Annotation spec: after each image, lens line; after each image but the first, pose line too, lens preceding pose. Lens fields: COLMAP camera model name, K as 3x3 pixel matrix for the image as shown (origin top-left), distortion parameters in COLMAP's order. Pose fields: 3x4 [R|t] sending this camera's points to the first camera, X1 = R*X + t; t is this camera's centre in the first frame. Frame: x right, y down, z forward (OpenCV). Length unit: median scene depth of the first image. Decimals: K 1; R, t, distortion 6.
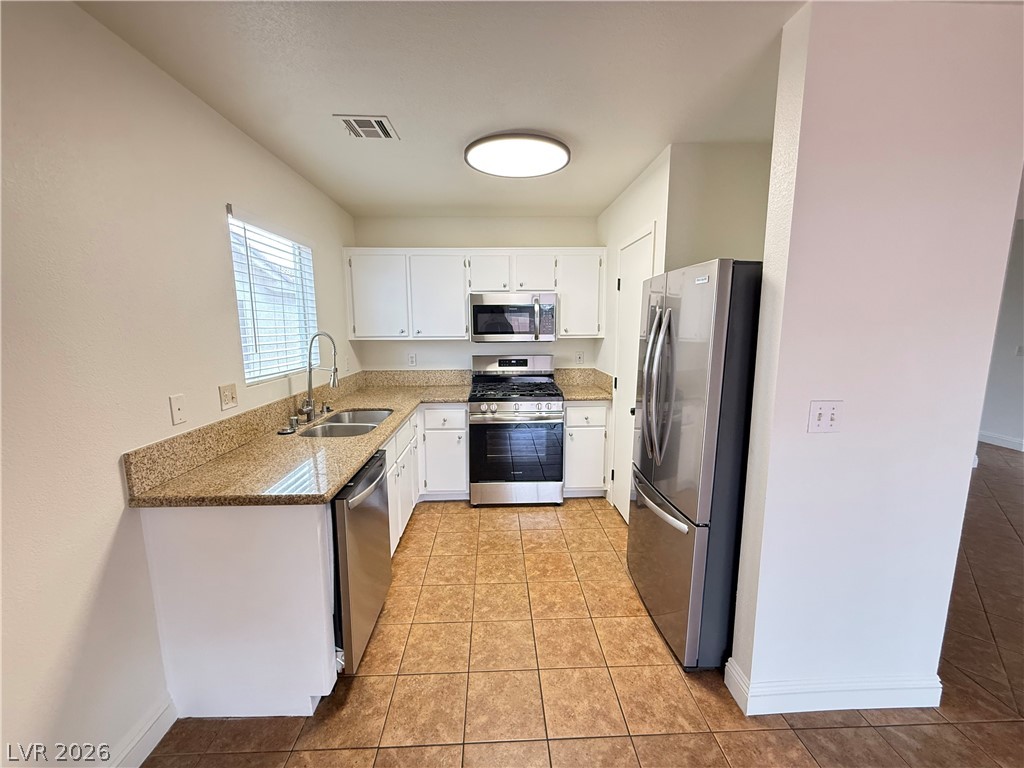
lens RADIAL K [[407.0, 0, 511.0], [0, 407.0, 386.2], [0, 0, 1]] dist [0.001096, 0.000576]
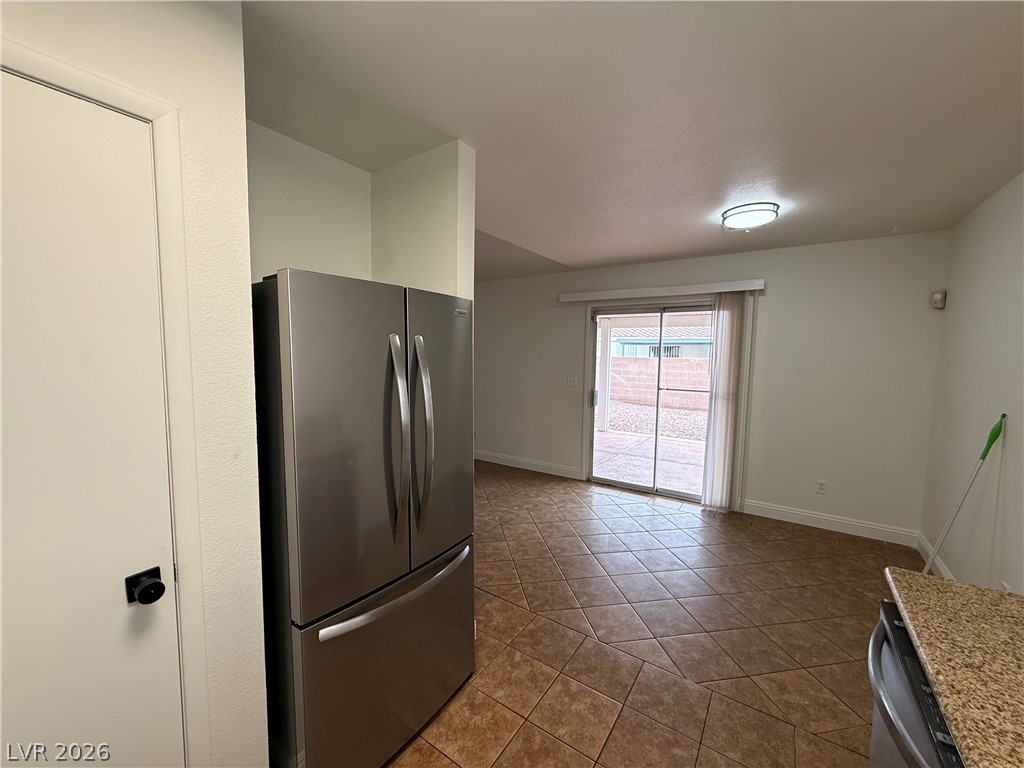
lens RADIAL K [[407.0, 0, 509.6], [0, 407.0, 385.7], [0, 0, 1]] dist [0.001096, 0.000576]
pose [[-0.799019, -0.055286, 0.598759, -0.141620], [0.082848, 0.976145, 0.200689, -0.141425], [-0.595571, 0.209961, -0.775378, 0.898350]]
